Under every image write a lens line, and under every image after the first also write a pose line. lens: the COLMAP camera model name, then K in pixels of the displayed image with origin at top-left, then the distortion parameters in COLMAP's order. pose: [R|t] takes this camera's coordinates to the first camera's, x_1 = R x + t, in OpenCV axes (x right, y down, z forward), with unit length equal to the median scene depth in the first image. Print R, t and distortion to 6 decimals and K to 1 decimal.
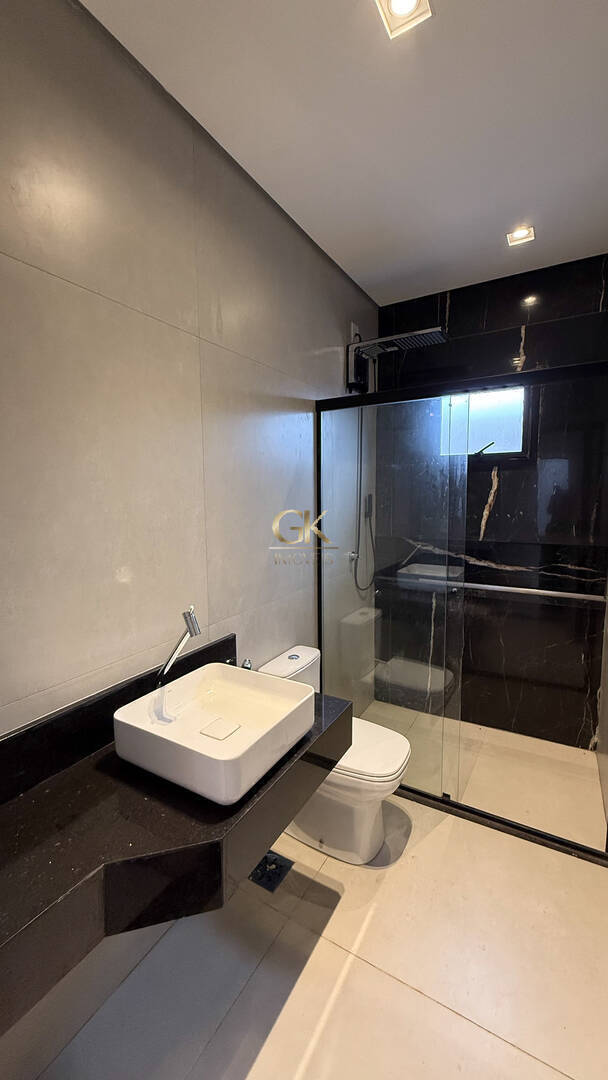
lens RADIAL K [[431.8, 0, 304.0], [0, 431.8, 540.0], [0, 0, 1]] dist [0.000201, 0.000176]
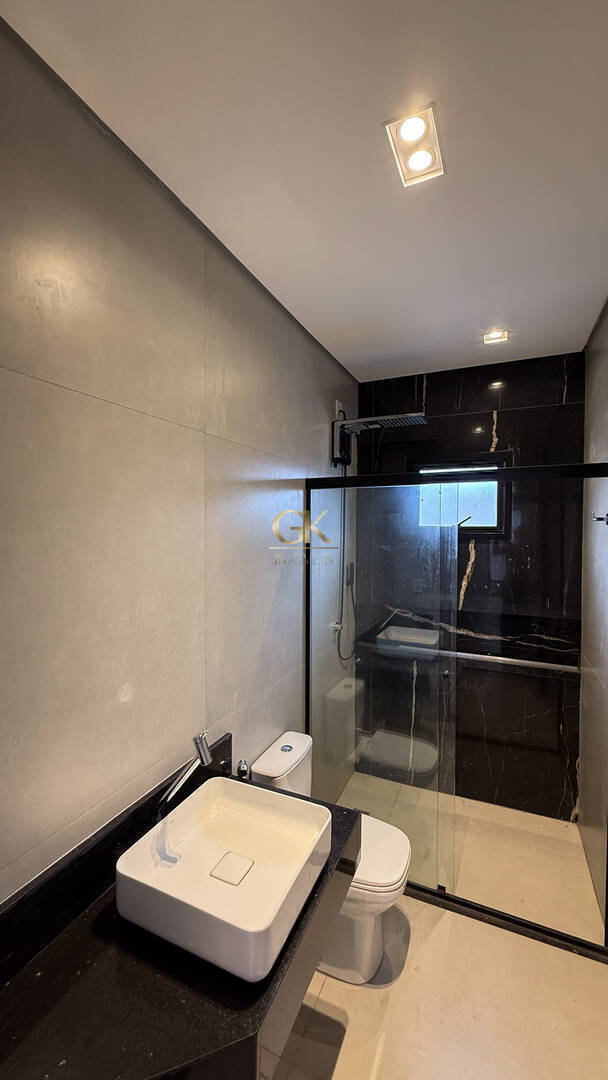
lens RADIAL K [[431.8, 0, 304.0], [0, 431.8, 540.0], [0, 0, 1]] dist [0.000201, 0.000176]
pose [[0.994731, 0.010460, 0.101988, -0.076011], [-0.002126, 0.996673, -0.081482, -0.095043], [-0.102501, 0.080836, 0.991443, 0.012137]]
